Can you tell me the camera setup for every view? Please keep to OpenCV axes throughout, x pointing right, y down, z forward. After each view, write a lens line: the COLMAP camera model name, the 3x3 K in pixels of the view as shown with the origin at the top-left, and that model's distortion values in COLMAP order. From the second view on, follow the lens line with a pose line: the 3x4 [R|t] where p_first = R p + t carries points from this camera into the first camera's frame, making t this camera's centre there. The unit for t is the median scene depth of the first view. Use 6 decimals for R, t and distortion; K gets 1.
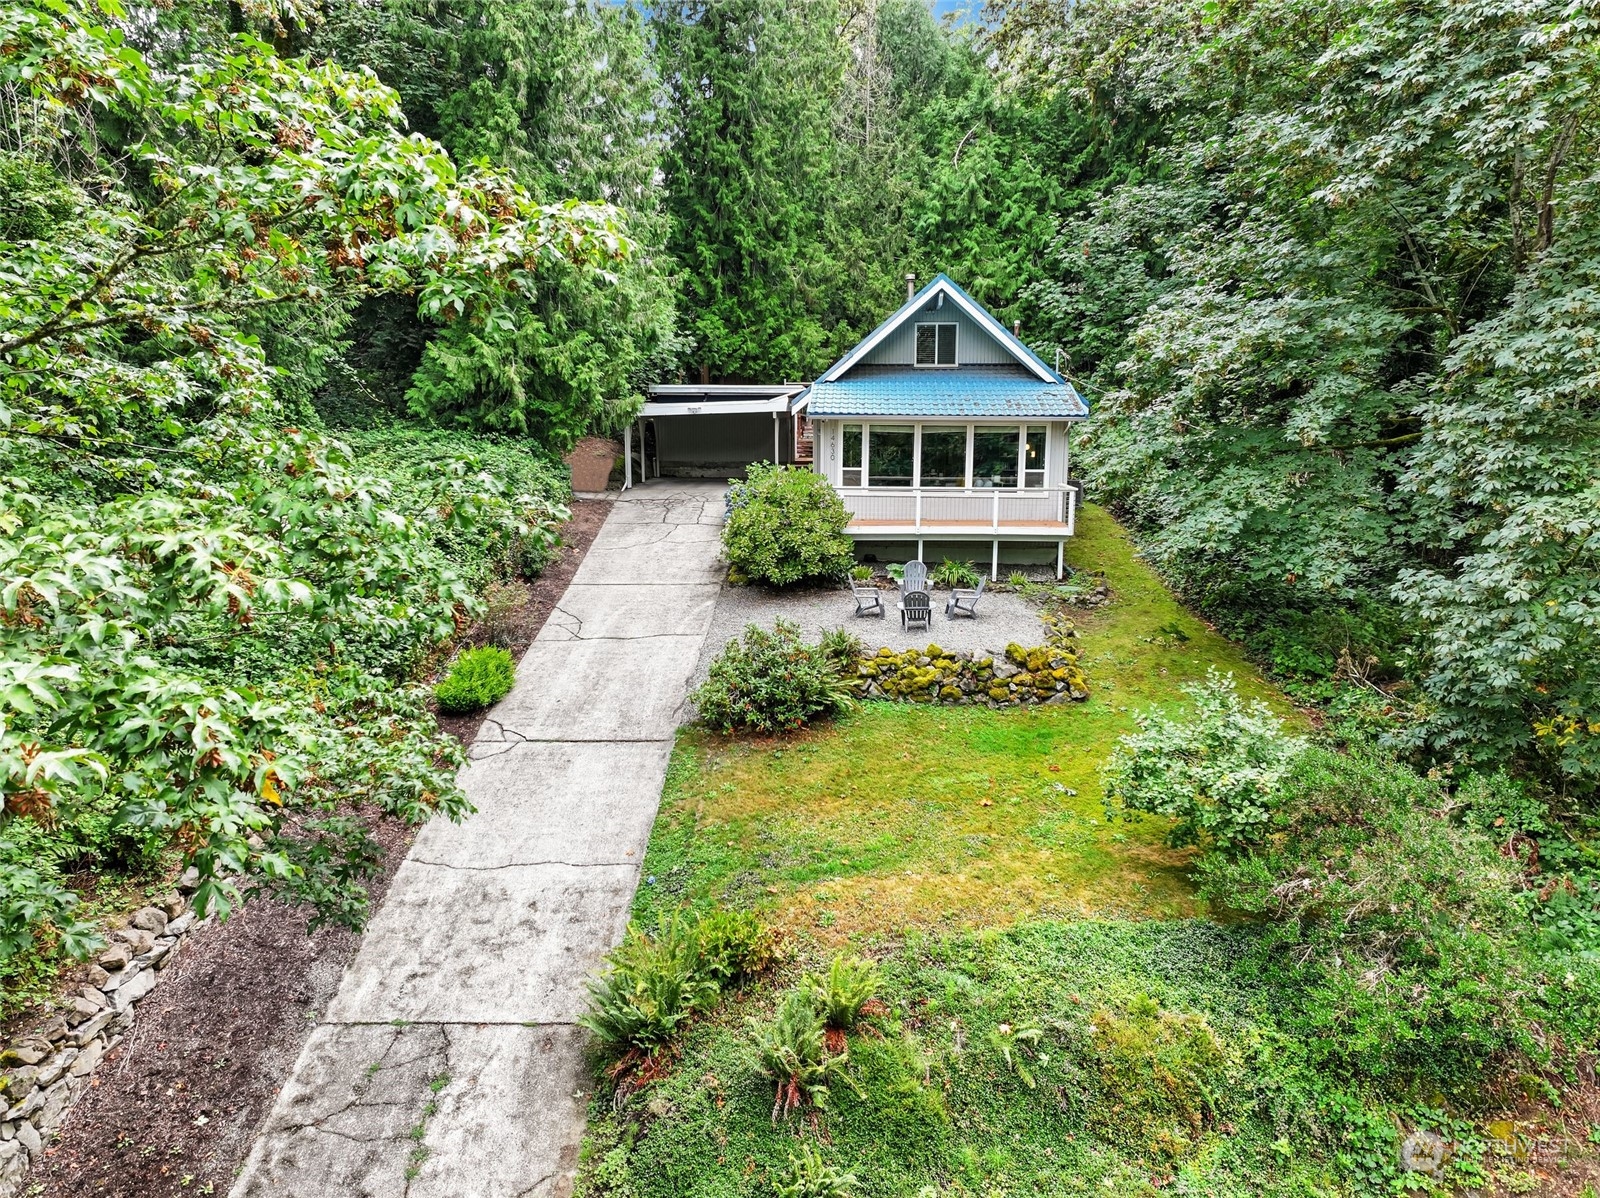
lens RADIAL K [[1119.9, 0, 800.0], [0, 1119.9, 599.0], [0, 0, 1]] dist [-0.002597, -0.000638]
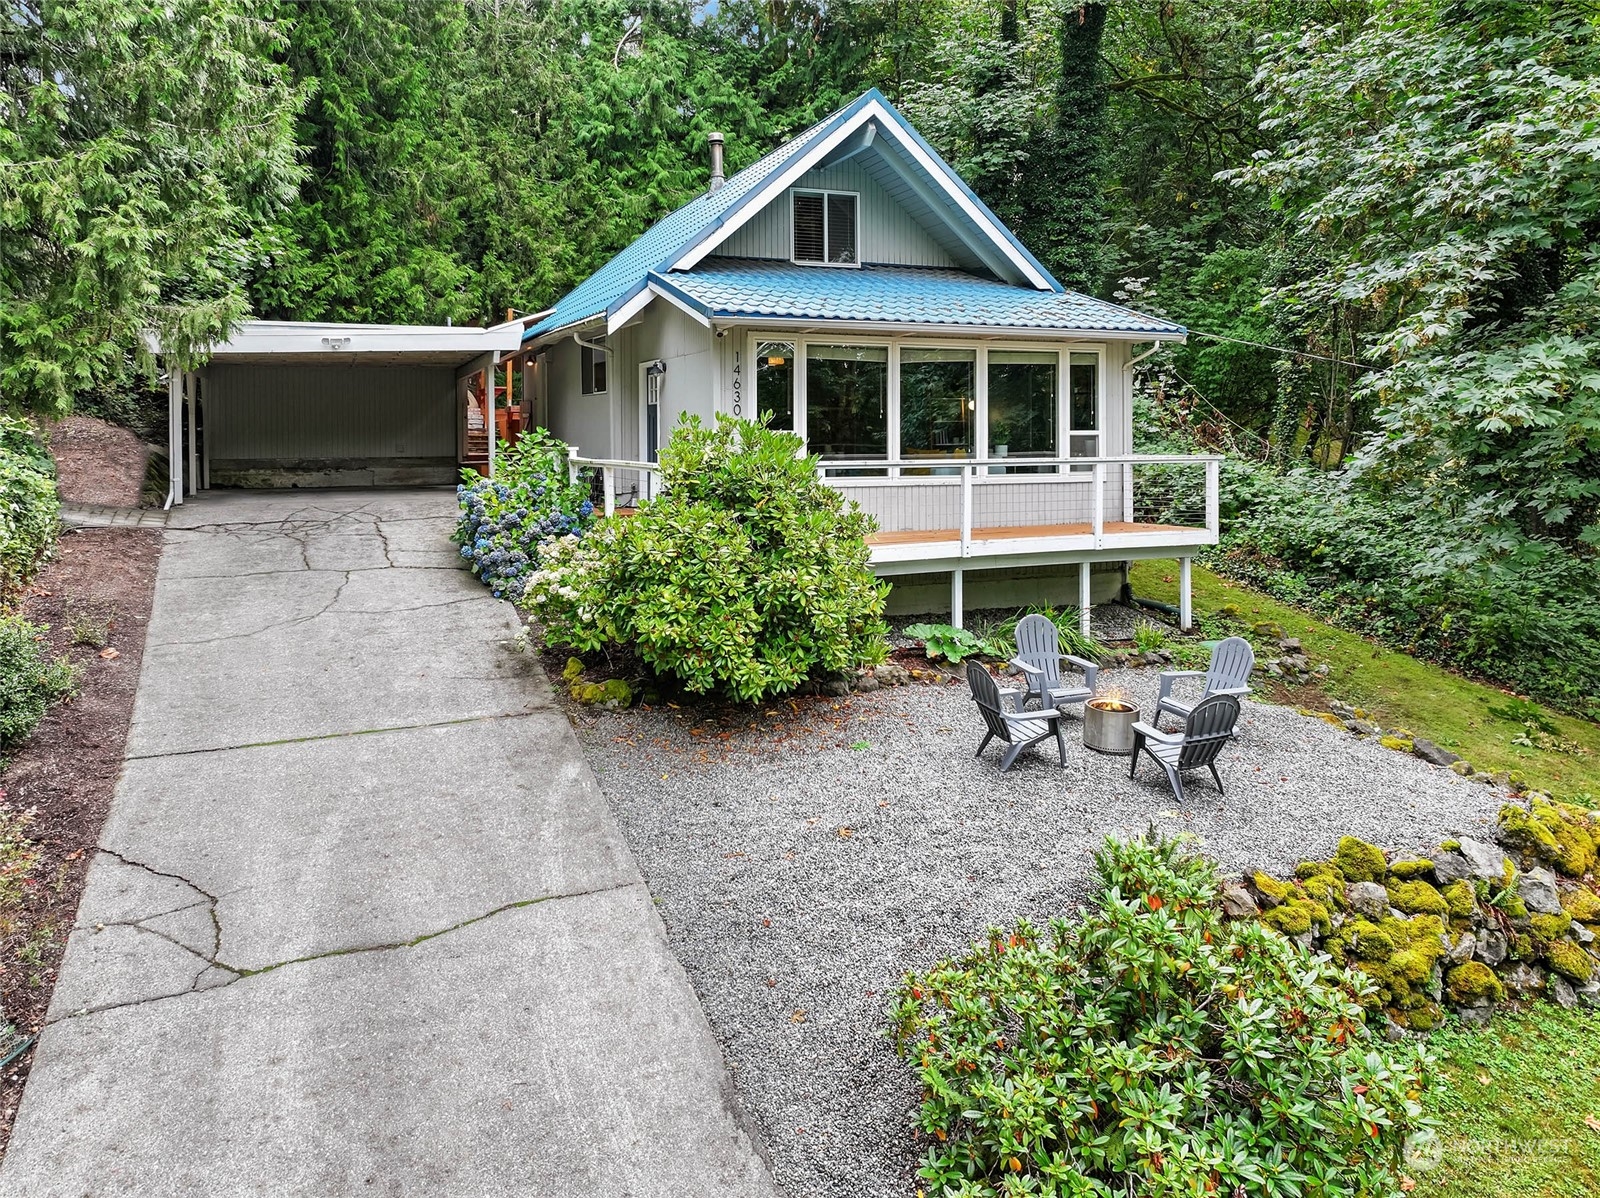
lens RADIAL K [[1162.9, 0, 799.1], [0, 1162.9, 438.7], [0, 0, 1]] dist [0.004685, 0.001441]
pose [[0.897666, -0.008731, 0.440590, -0.159036], [0.083024, 0.985250, -0.149632, -0.035489], [-0.432785, 0.170899, 0.885150, 0.521602]]
